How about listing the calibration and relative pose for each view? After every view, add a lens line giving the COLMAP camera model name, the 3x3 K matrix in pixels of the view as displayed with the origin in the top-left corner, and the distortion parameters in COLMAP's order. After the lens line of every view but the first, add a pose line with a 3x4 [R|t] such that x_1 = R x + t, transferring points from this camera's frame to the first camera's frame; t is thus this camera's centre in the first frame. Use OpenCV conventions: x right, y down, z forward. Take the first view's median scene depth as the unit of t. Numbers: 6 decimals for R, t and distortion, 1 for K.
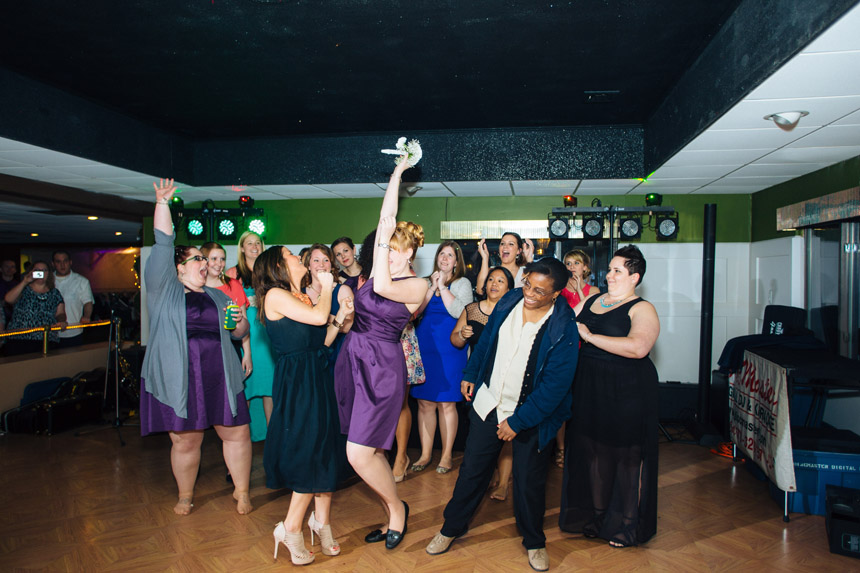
lens RADIAL K [[601.6, 0, 430.0], [0, 601.6, 286.5], [0, 0, 1]] dist [-0.000246, 0.000202]
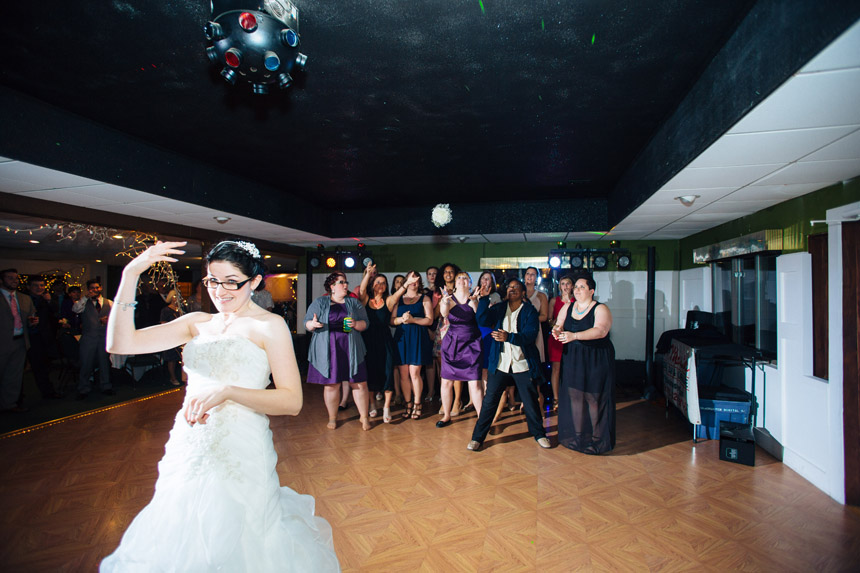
lens RADIAL K [[414.4, 0, 430.0], [0, 414.4, 286.5], [0, 0, 1]] dist [-0.050551, 0.000099]
pose [[0.995798, 0.000639, -0.091577, -0.017291], [-0.003512, 0.999506, -0.031219, 0.003740], [0.091512, 0.031410, 0.995308, -0.130304]]
